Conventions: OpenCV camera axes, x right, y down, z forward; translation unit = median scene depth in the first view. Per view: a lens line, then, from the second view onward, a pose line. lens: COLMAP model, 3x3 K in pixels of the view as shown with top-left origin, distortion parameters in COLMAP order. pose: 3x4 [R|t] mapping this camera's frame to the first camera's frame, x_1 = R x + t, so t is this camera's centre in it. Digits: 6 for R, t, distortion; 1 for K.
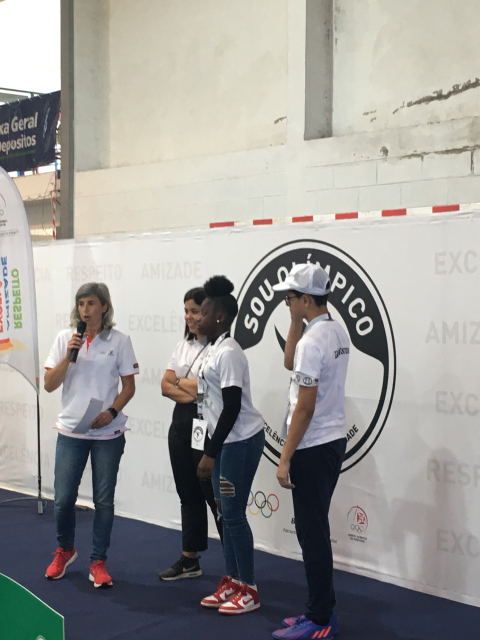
lens RADIAL K [[1192.9, 0, 239.2], [0, 1192.9, 319.9], [0, 0, 1]] dist [0.042604, 0.000000]
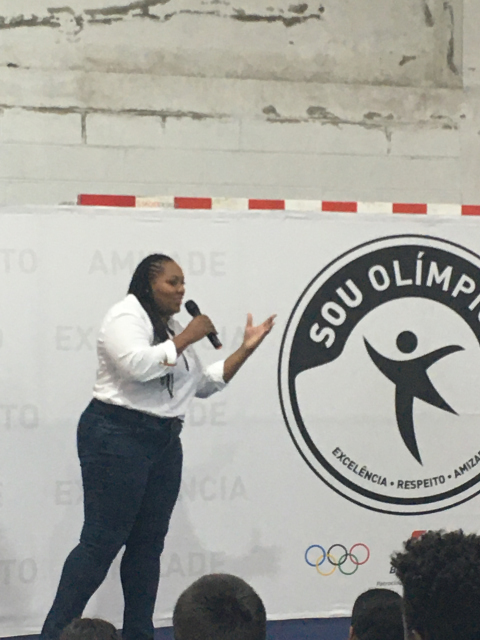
lens RADIAL K [[1870.6, 0, 240.4], [0, 1870.6, 320.9], [0, 0, 1]] dist [0.025320, 0.000000]
pose [[0.345846, -0.004775, 0.938279, -1.190573], [0.010901, 0.999940, 0.001071, -0.008424], [-0.938228, 0.009858, 0.345878, 0.628706]]
